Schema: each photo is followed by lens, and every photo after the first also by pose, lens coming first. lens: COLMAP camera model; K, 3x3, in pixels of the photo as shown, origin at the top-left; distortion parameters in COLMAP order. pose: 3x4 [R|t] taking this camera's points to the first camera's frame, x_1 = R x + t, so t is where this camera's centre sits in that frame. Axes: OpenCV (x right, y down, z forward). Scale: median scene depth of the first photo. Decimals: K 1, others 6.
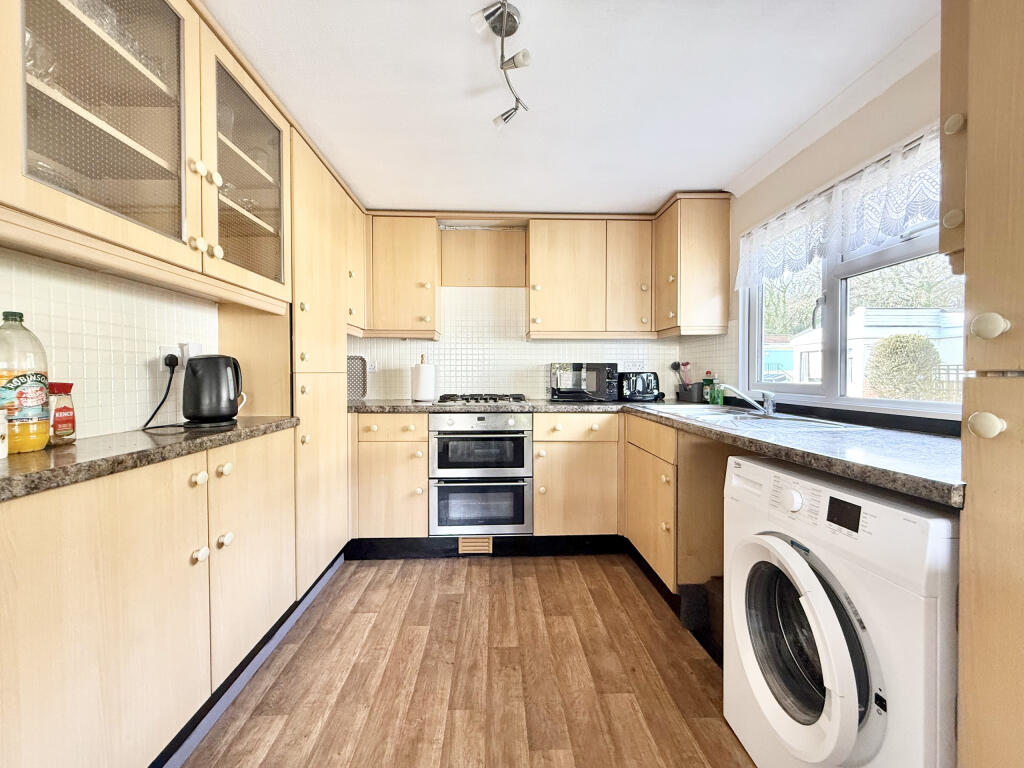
lens RADIAL K [[410.1, 0, 509.9], [0, 410.1, 382.1], [0, 0, 1]] dist [-0.000995, 0.000389]
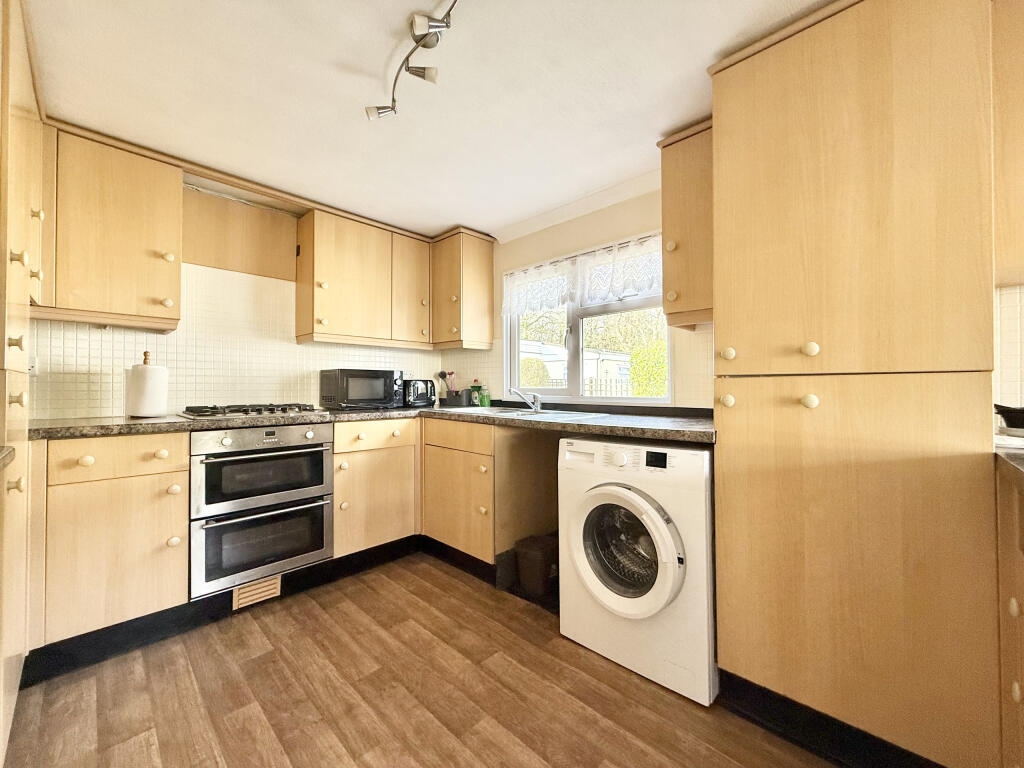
lens RADIAL K [[410.1, 0, 510.3], [0, 410.1, 382.0], [0, 0, 1]] dist [-0.000995, 0.000389]
pose [[0.719280, 0.008560, 0.694667, -0.312157], [0.012219, 0.999614, -0.024969, 0.013460], [-0.694613, 0.026448, 0.718898, 0.074066]]
